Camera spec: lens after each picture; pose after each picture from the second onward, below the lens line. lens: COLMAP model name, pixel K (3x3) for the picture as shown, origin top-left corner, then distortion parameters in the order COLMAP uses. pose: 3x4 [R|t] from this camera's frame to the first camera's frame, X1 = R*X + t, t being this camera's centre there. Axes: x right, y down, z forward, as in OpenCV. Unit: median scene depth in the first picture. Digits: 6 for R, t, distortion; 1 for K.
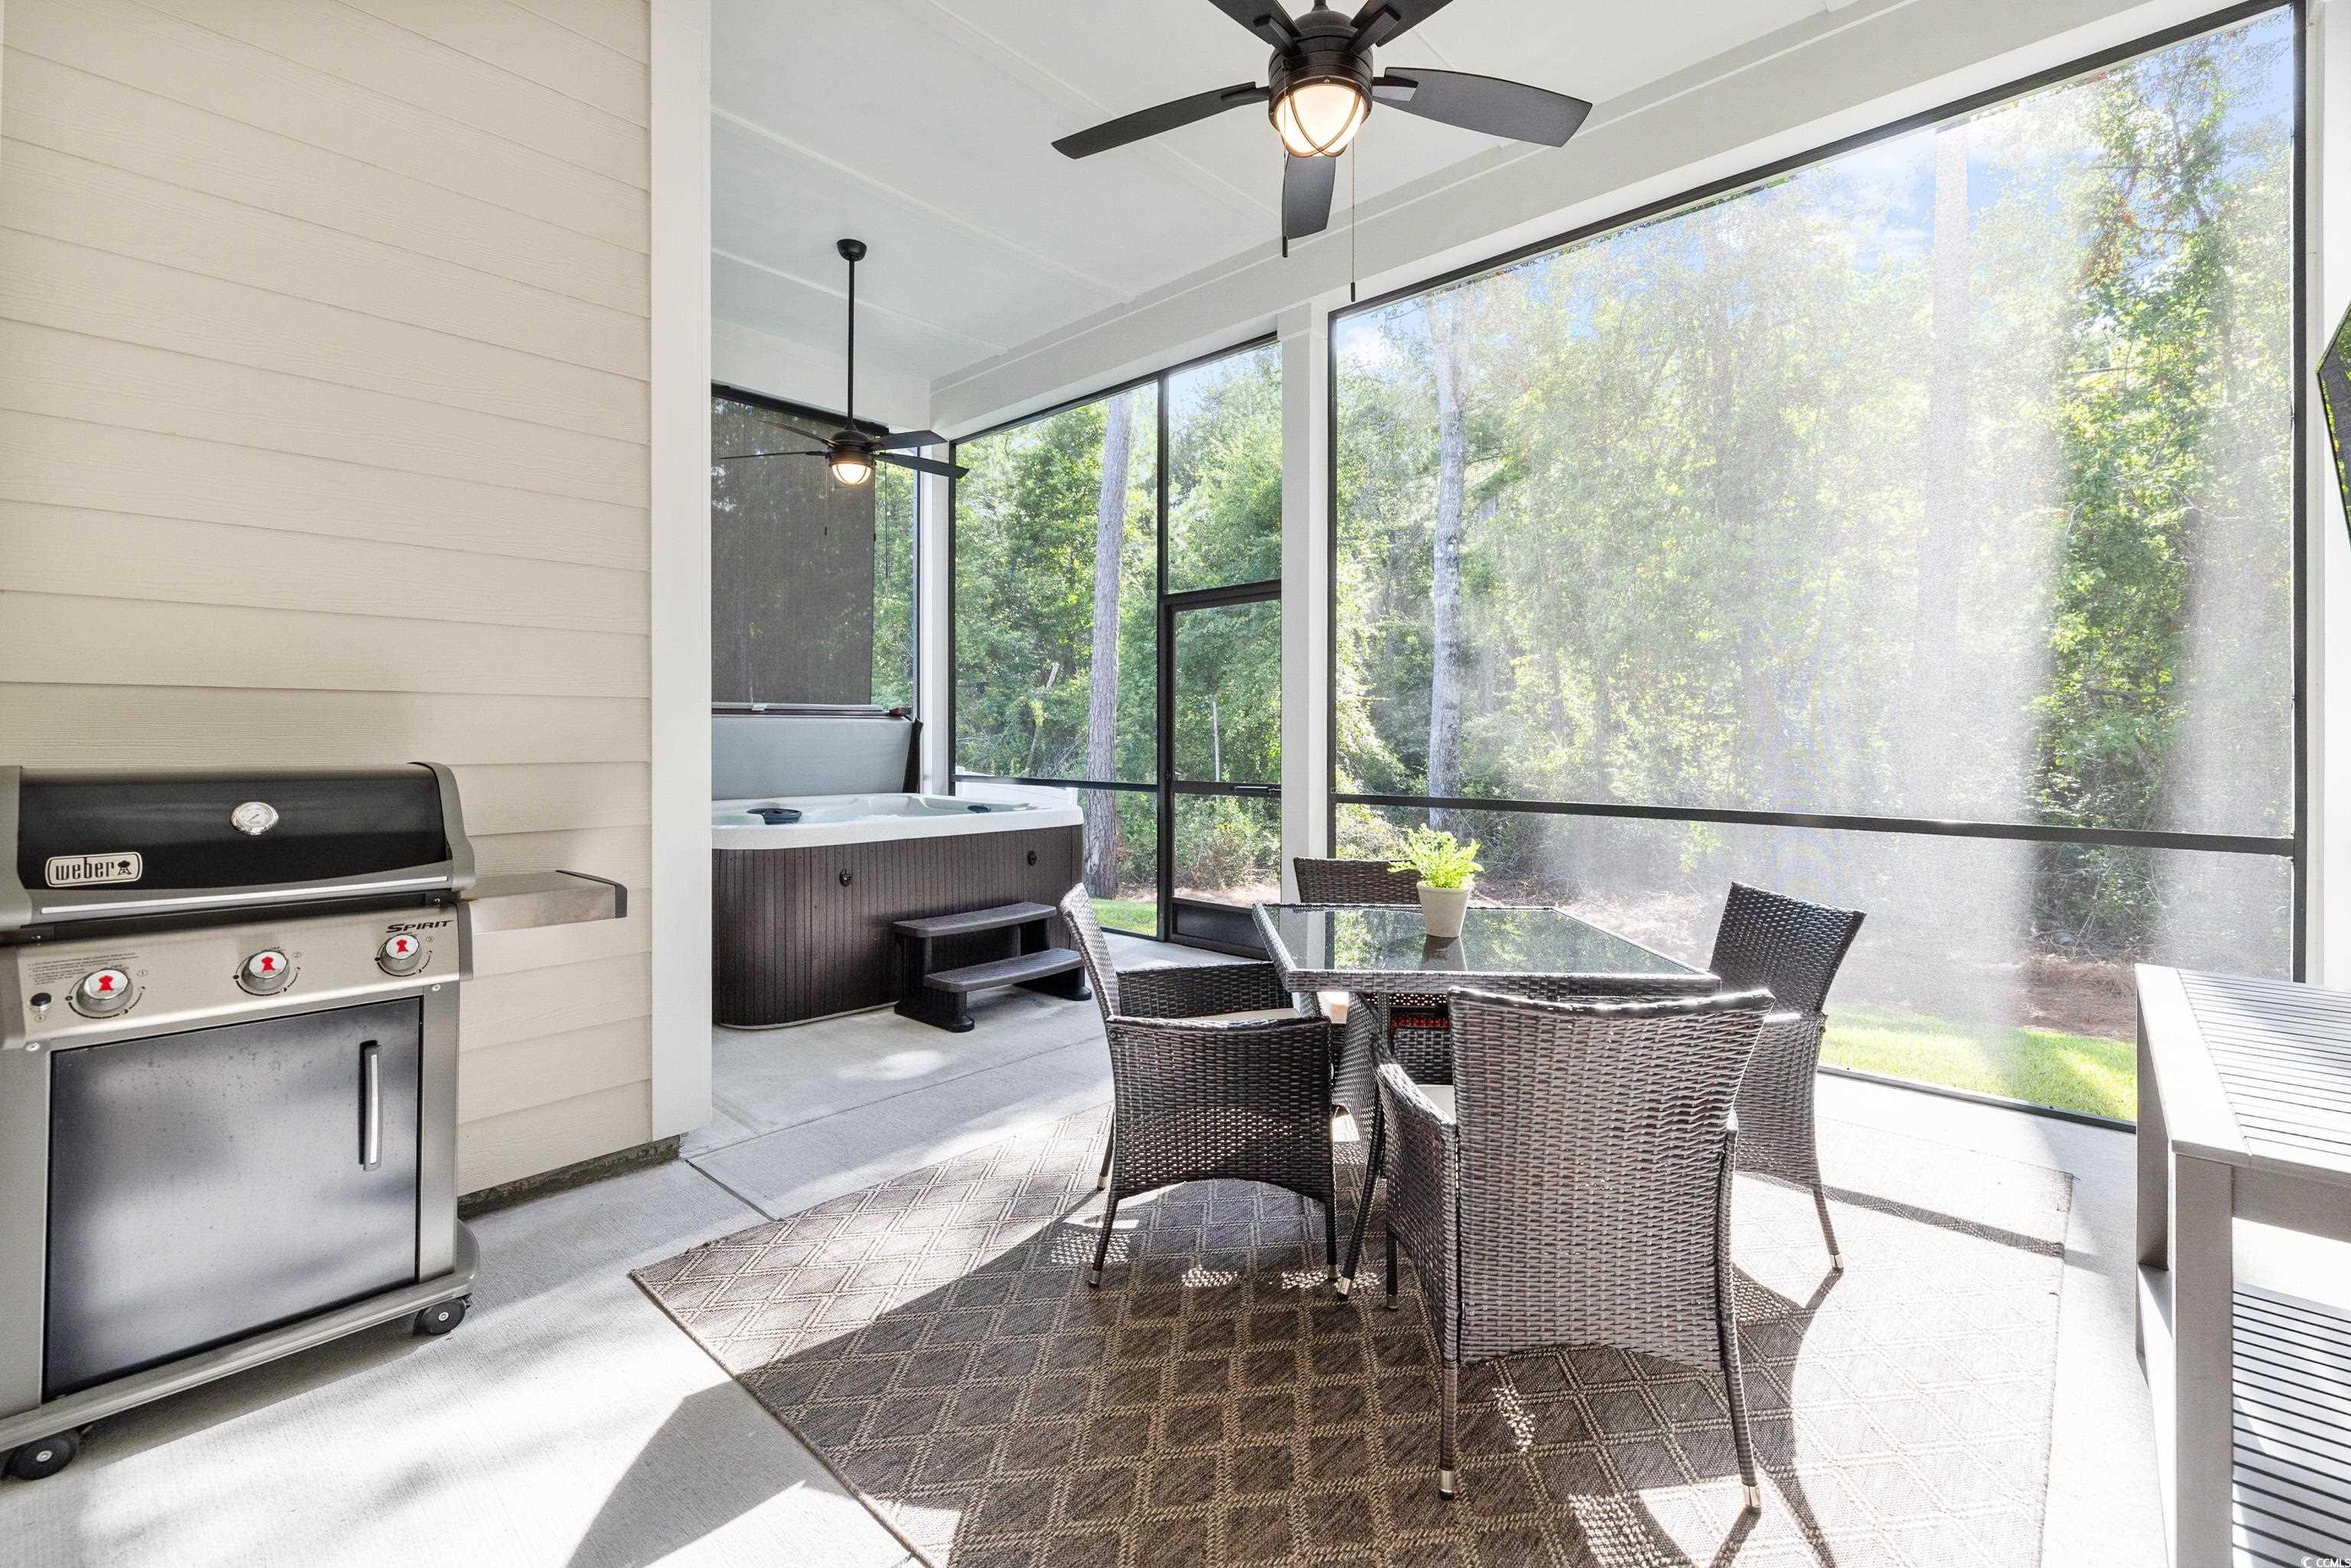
lens RADIAL K [[1005.5, 0, 1170.7], [0, 1005.5, 747.3], [0, 0, 1]] dist [0.001208, 0.000072]
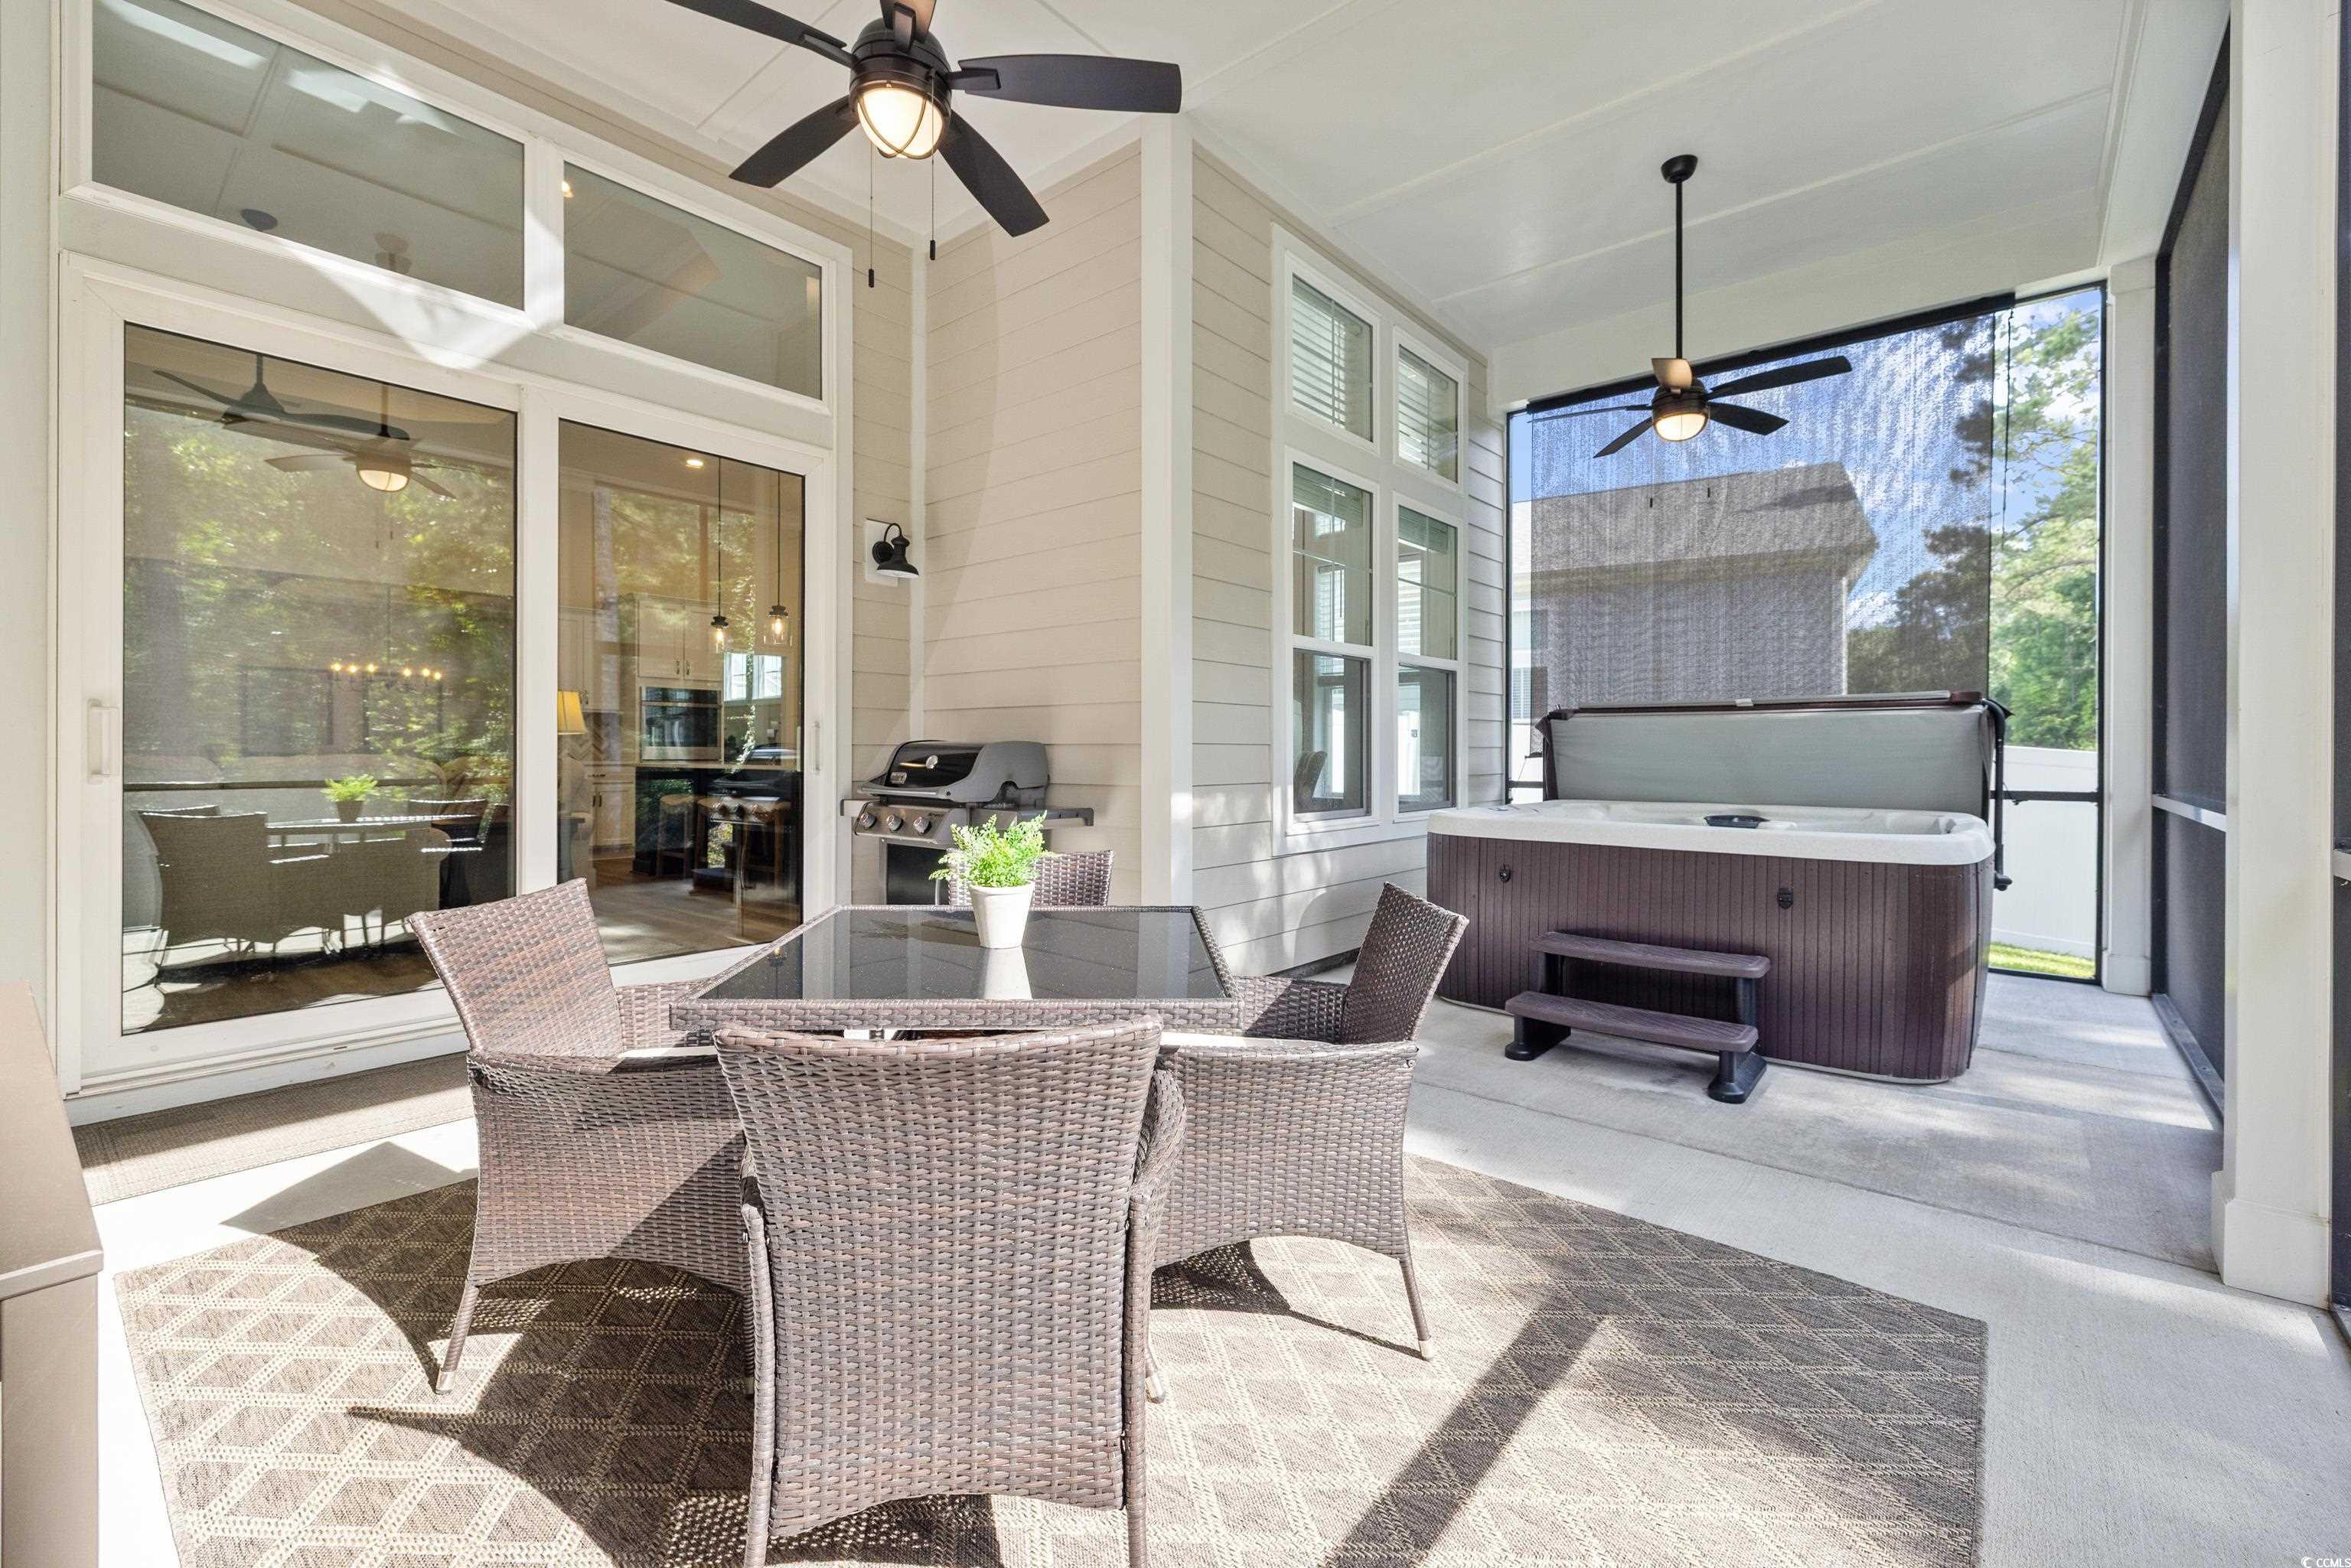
lens RADIAL K [[1005.5, 0, 1170.7], [0, 1005.5, 747.3], [0, 0, 1]] dist [0.001208, 0.000072]
pose [[0.049730, -0.004819, -0.998751, 1.423377], [-0.015638, 0.999862, -0.005603, 0.041479], [0.998640, 0.015897, 0.049648, 1.431347]]
